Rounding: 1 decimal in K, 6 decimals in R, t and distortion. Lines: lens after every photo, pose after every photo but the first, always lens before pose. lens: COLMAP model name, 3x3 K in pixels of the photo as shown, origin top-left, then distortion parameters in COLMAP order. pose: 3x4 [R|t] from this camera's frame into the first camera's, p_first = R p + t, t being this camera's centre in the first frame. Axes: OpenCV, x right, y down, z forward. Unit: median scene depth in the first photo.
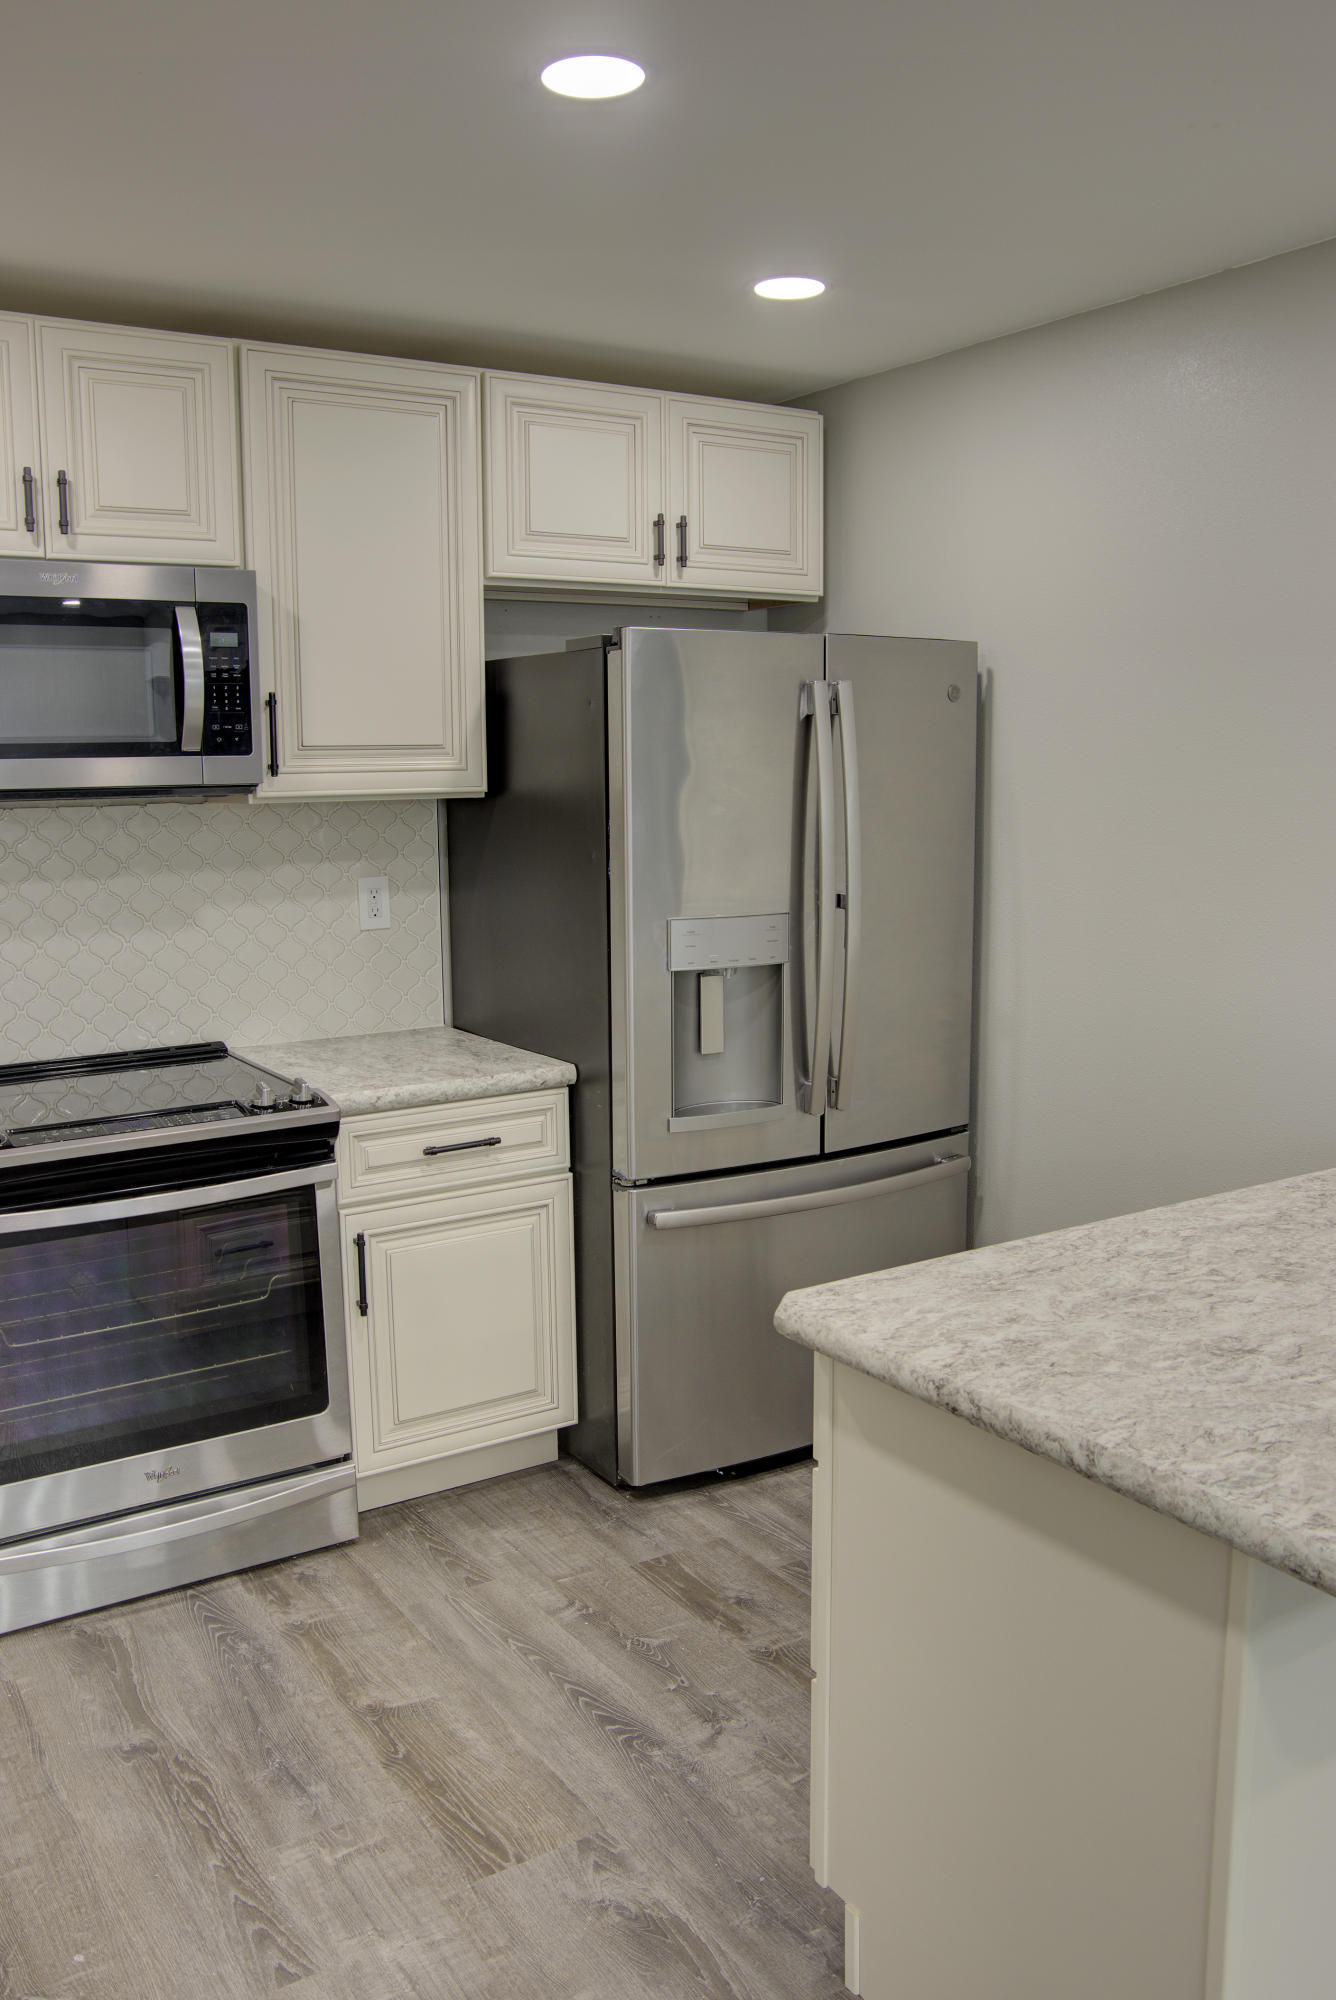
lens RADIAL K [[1679.9, 0, 691.9], [0, 1679.9, 1033.1], [0, 0, 1]] dist [-0.133175, 0.135905]
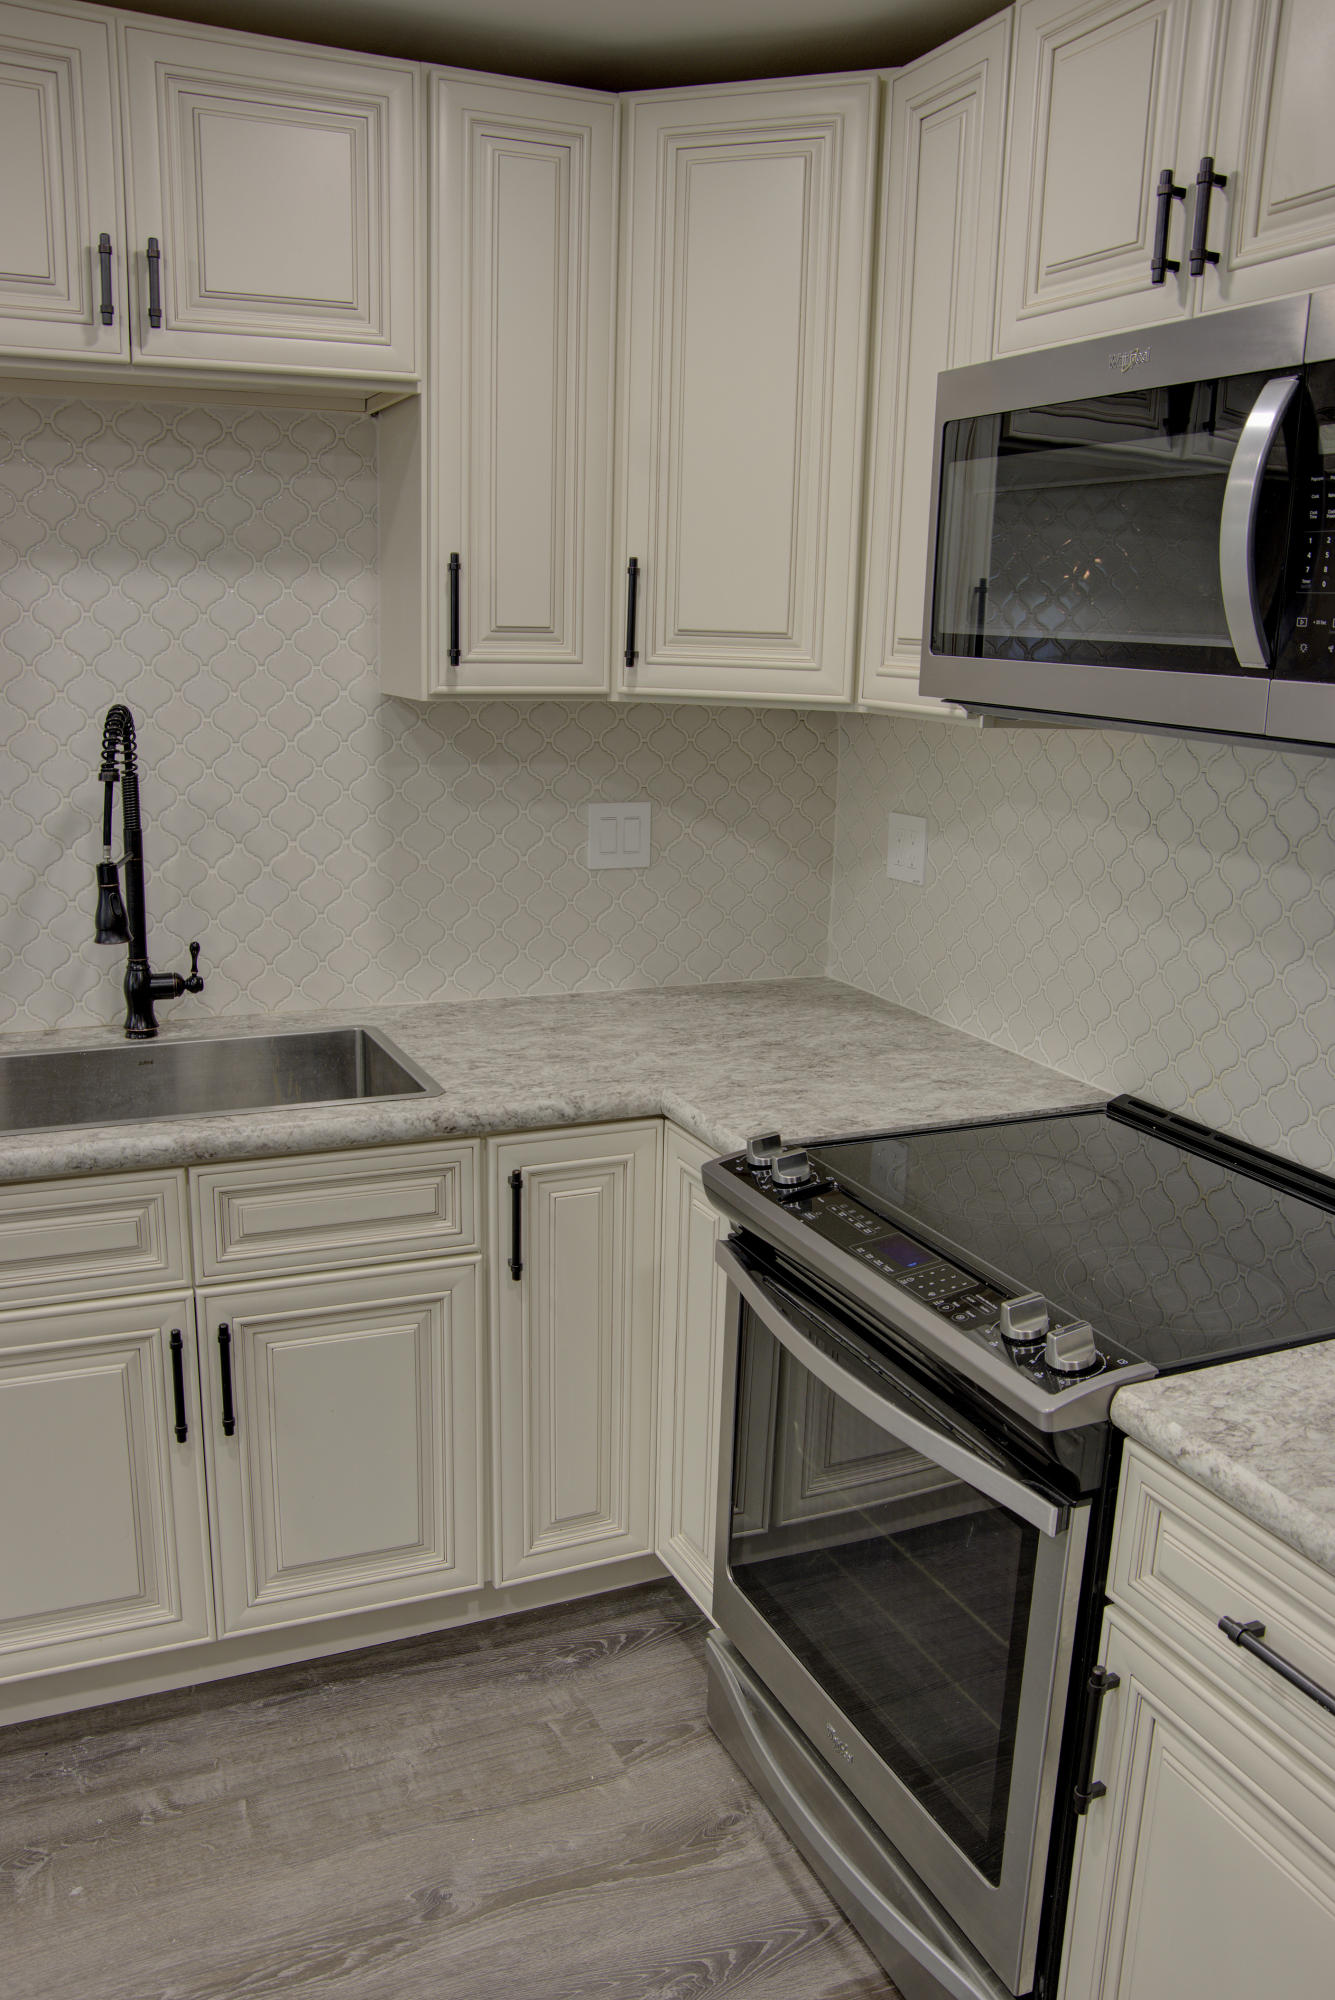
lens RADIAL K [[1633.7, 0, 641.0], [0, 1633.7, 1028.1], [0, 0, 1]] dist [-0.136150, 0.130425]
pose [[-0.172995, 0.247554, -0.953305, 0.226912], [-0.182662, 0.943043, 0.278037, -0.164301], [0.967836, 0.222232, -0.117923, 0.879759]]
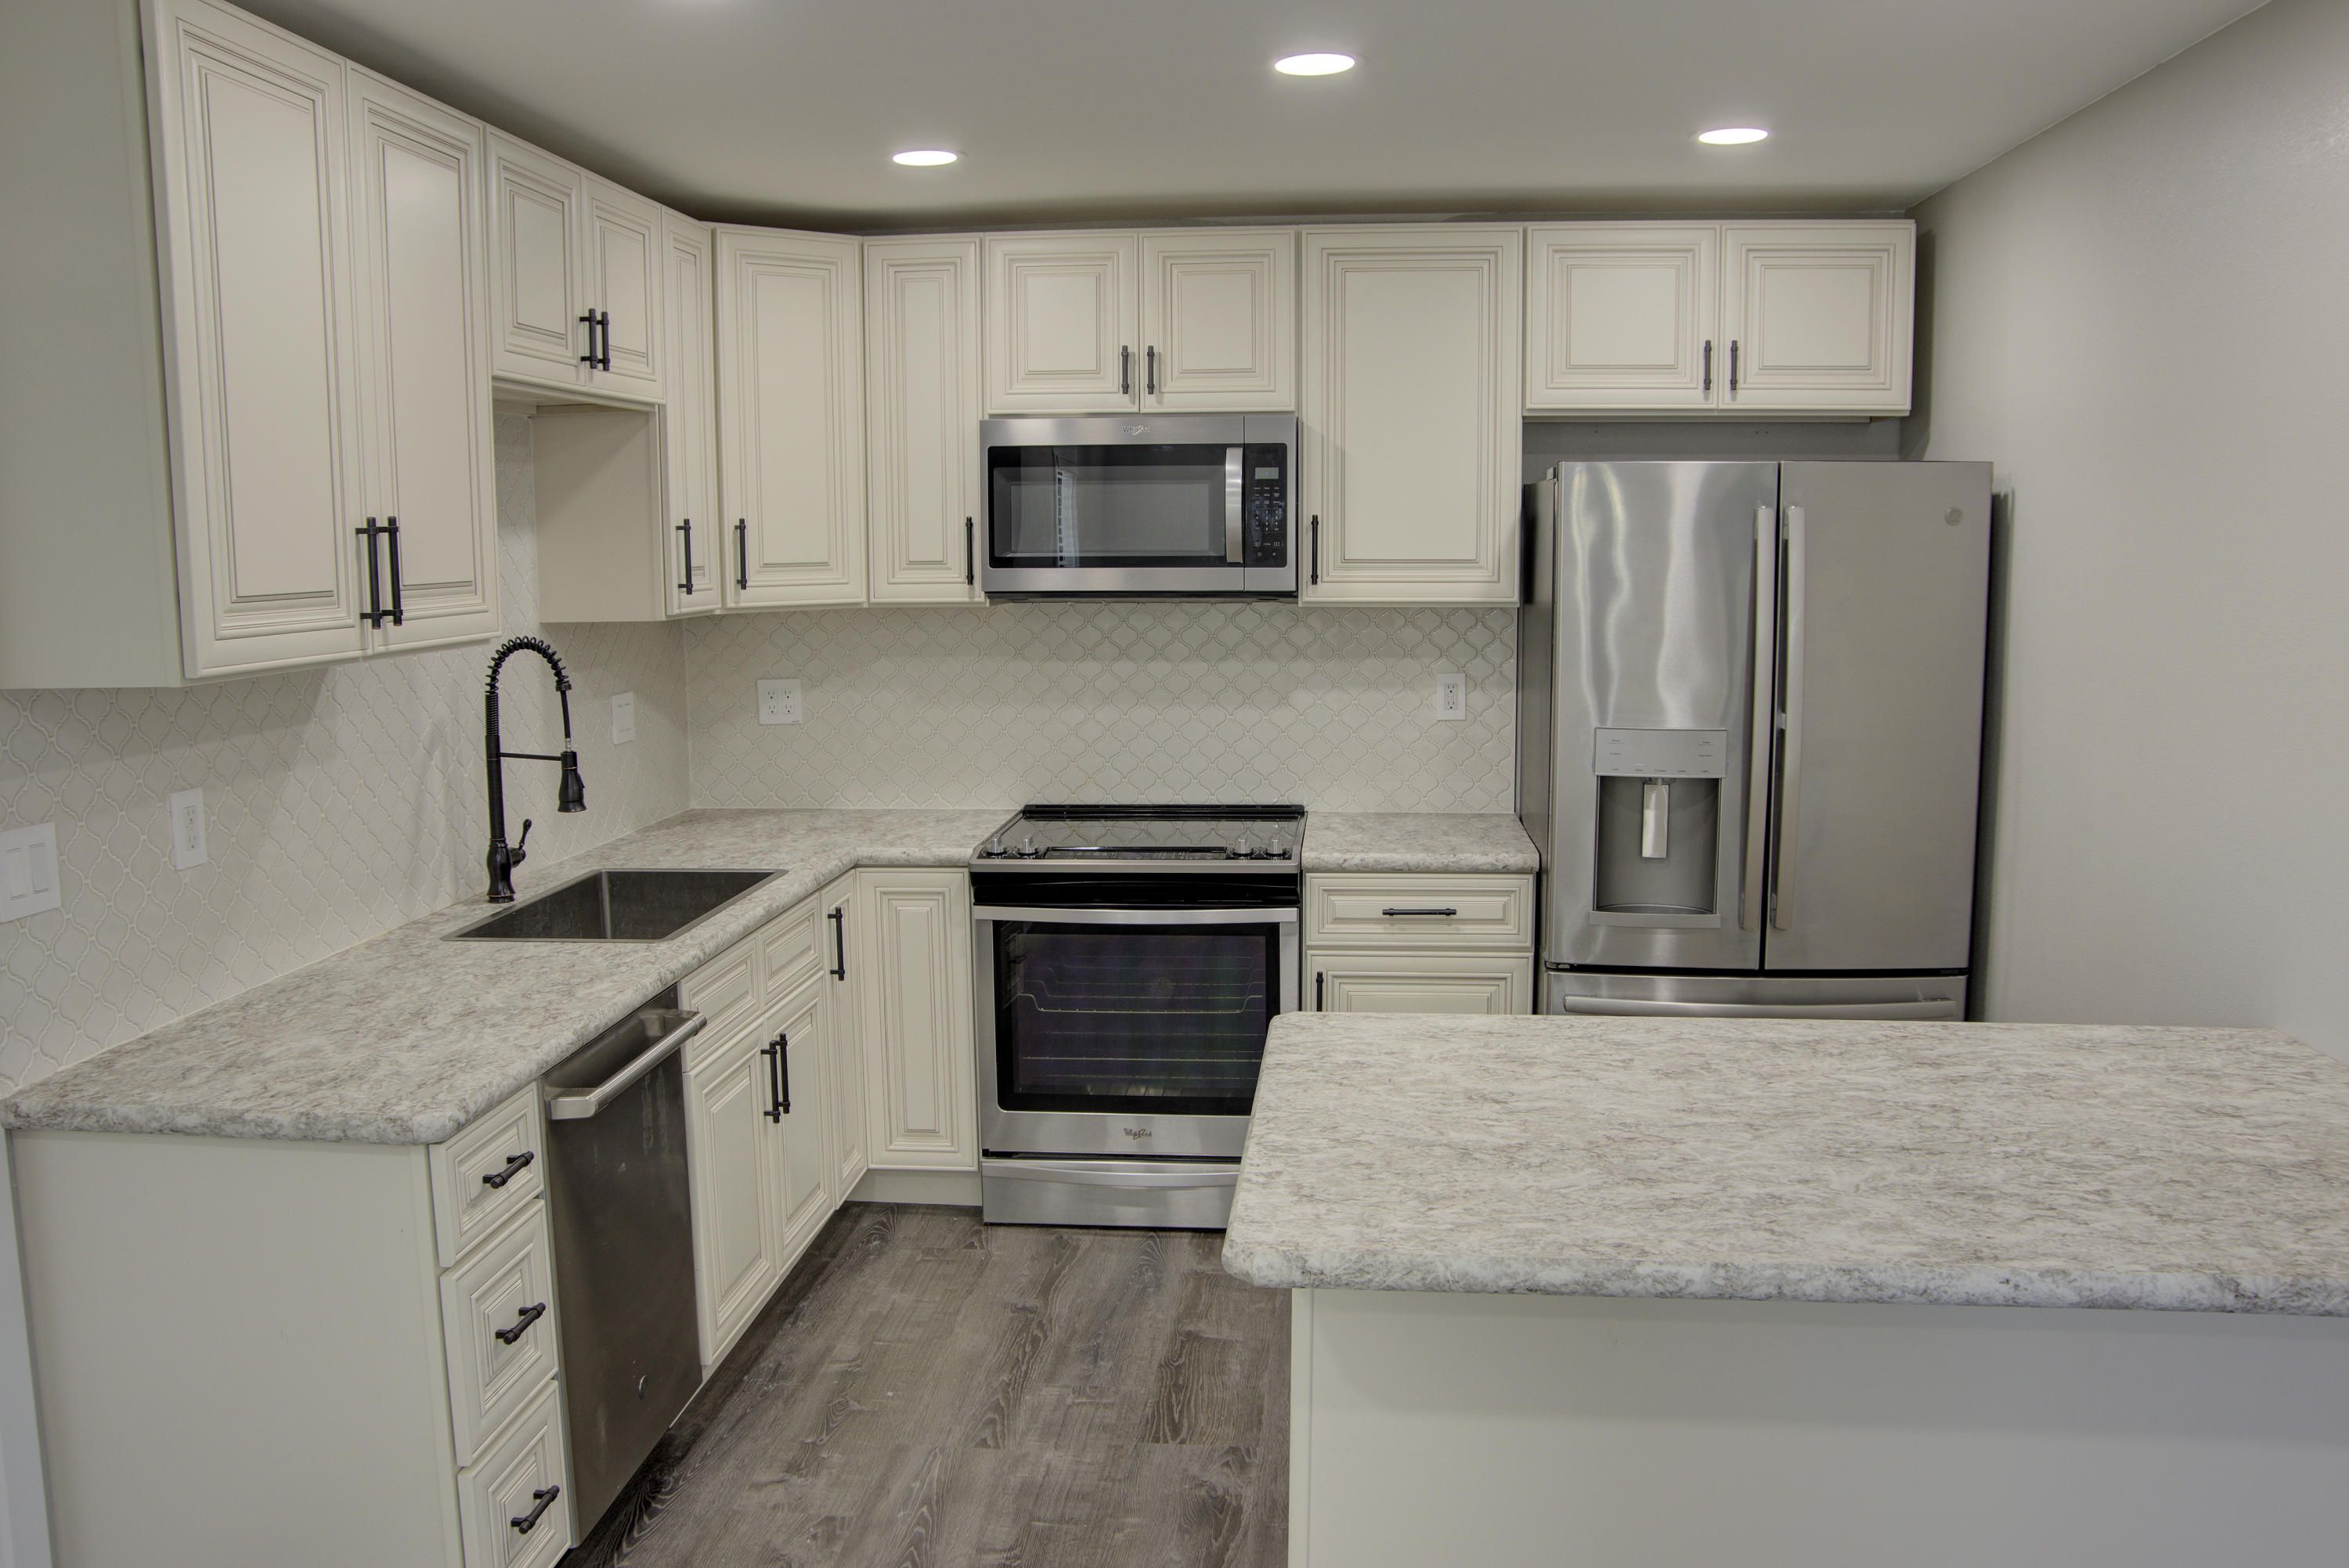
lens RADIAL K [[1918.6, 0, 1145.8], [0, 1918.6, 791.4], [0, 0, 1]] dist [-0.136150, 0.130425]
pose [[0.772234, 0.089868, -0.628950, 0.549247], [-0.103652, 0.994503, 0.014834, -0.014902], [0.626825, 0.053737, 0.777304, -0.141589]]
